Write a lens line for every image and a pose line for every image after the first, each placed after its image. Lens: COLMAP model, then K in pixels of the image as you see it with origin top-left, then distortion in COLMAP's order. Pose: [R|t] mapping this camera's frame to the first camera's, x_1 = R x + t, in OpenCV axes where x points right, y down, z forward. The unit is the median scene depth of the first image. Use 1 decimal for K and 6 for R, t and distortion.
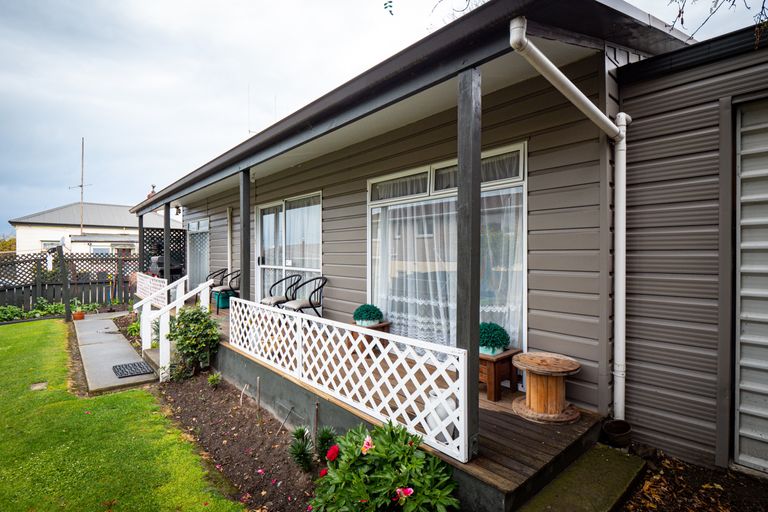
lens RADIAL K [[373.5, 0, 382.4], [0, 373.5, 256.1], [0, 0, 1]] dist [-0.012883, -0.001037]
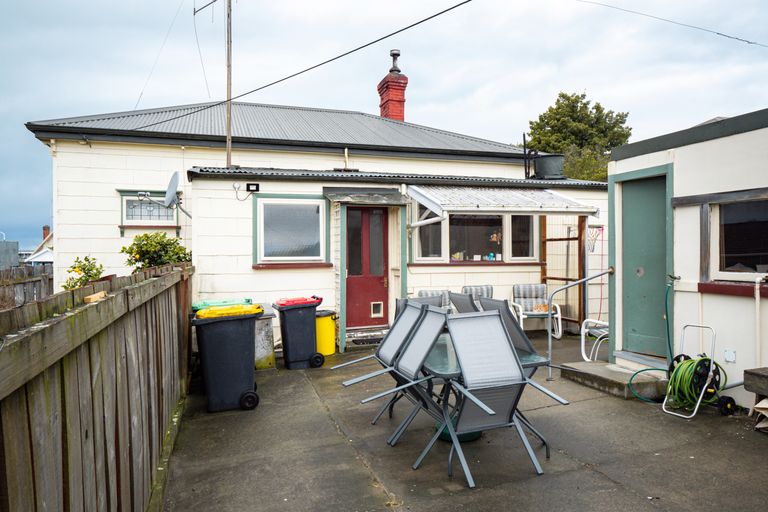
lens RADIAL K [[536.7, 0, 383.7], [0, 536.7, 256.6], [0, 0, 1]] dist [-0.003229, -0.000684]
pose [[0.911588, 0.000054, -0.411105, -2.677192], [0.001599, 0.999992, 0.003676, 0.053368], [0.411102, -0.004008, 0.911580, 3.370565]]
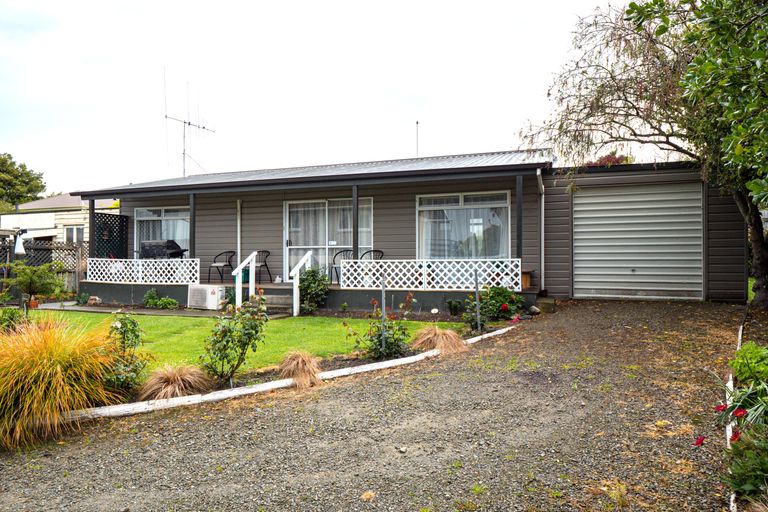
lens RADIAL K [[468.5, 0, 383.3], [0, 468.5, 258.1], [0, 0, 1]] dist [0.007687, 0.000451]
pose [[0.872242, 0.000735, 0.489074, -1.316575], [0.004436, 0.999946, -0.009413, 0.128433], [-0.489054, 0.010380, 0.872192, -0.934481]]
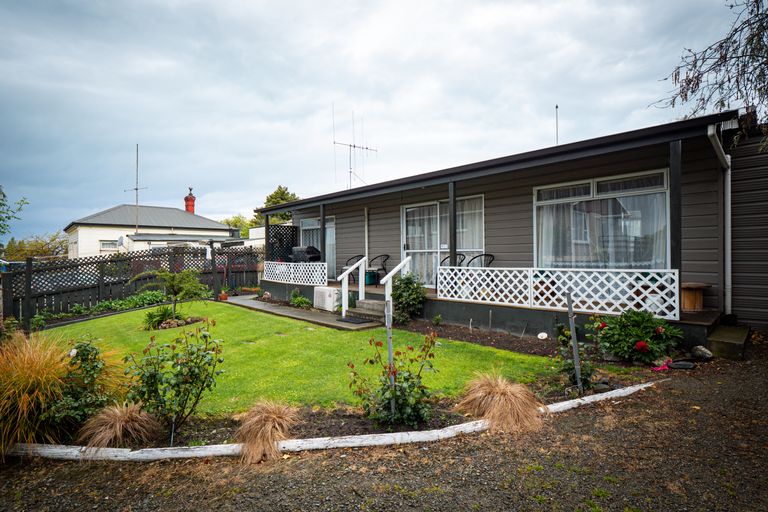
lens RADIAL K [[373.5, 0, 383.9], [0, 373.5, 258.1], [0, 0, 1]] dist [-0.012883, -0.001037]
pose [[0.999290, -0.008718, 0.036641, -0.708690], [0.008688, 0.999962, 0.000985, 0.077466], [-0.036649, -0.000666, 0.999328, -0.492758]]
